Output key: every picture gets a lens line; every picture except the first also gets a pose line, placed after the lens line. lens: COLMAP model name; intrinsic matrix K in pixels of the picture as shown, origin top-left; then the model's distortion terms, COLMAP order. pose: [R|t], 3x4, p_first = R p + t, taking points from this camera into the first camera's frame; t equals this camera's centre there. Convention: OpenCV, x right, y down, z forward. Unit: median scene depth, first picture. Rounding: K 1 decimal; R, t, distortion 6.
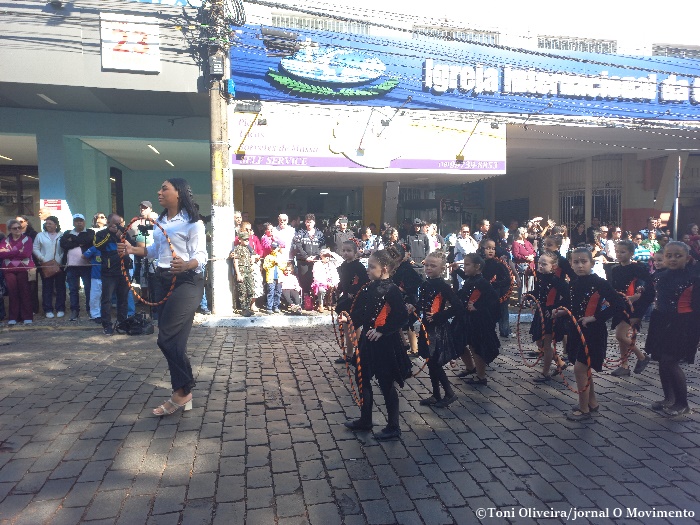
lens RADIAL K [[491.6, 0, 362.6], [0, 491.6, 259.2], [0, 0, 1]] dist [0.047452, -0.025801]
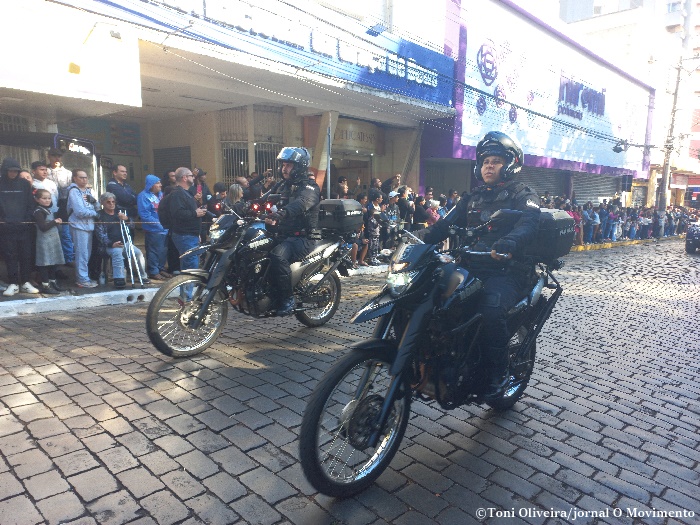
lens RADIAL K [[491.6, 0, 355.2], [0, 491.6, 258.1], [0, 0, 1]] dist [0.047452, -0.025801]
pose [[0.822930, -0.050829, 0.565864, 0.115034], [0.001191, 0.996142, 0.087748, -0.005950], [-0.568141, -0.071537, 0.819816, 0.163034]]
